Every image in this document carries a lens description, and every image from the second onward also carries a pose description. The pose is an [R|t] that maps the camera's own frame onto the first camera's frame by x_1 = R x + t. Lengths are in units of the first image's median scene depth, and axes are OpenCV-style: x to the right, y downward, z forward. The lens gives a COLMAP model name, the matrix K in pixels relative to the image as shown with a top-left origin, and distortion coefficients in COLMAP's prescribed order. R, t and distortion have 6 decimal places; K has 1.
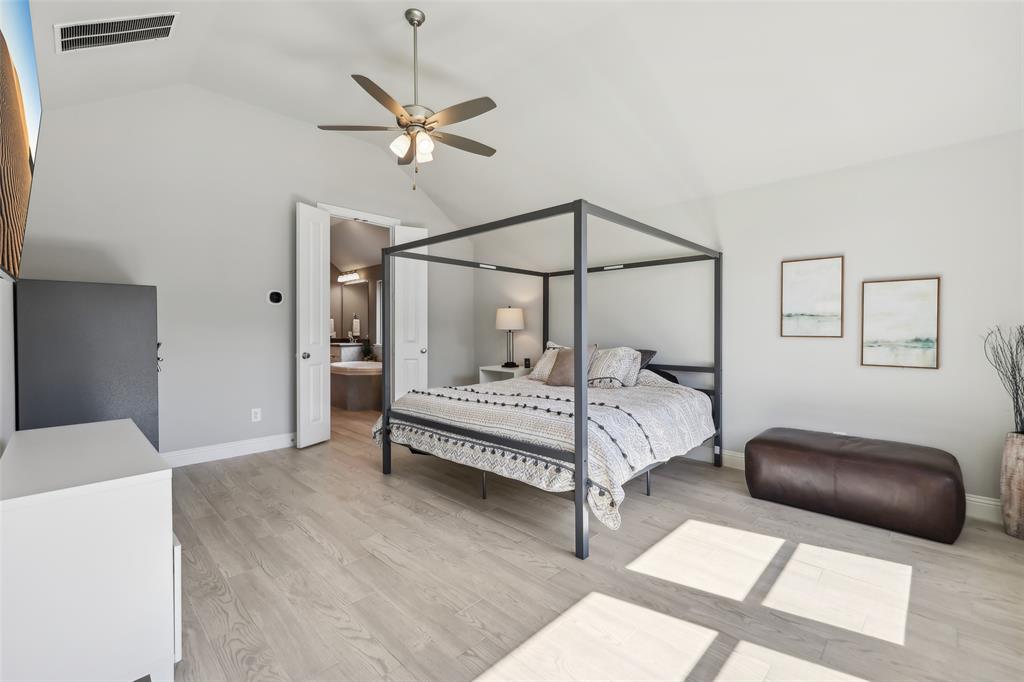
lens RADIAL K [[434.7, 0, 509.8], [0, 434.7, 340.6], [0, 0, 1]] dist [0.002869, 0.000029]
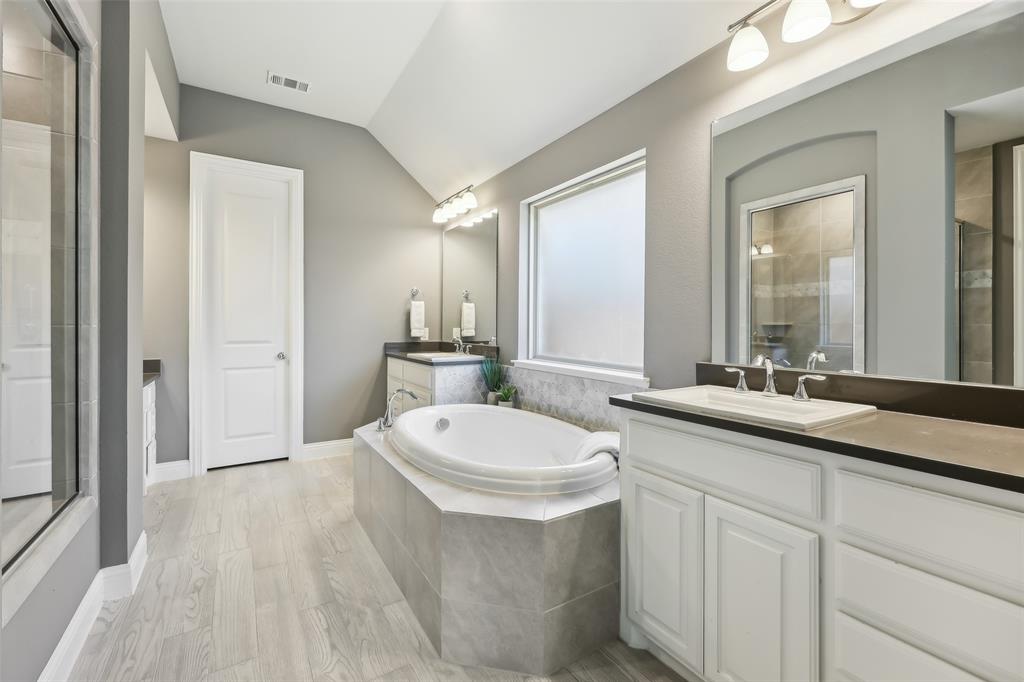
lens RADIAL K [[434.7, 0, 512.2], [0, 434.7, 332.2], [0, 0, 1]] dist [0.002869, 0.000029]
pose [[0.974119, 0.009626, -0.225832, -0.207442], [-0.011458, 0.999911, -0.006801, -0.014057], [0.225747, 0.009213, 0.974142, 0.570666]]
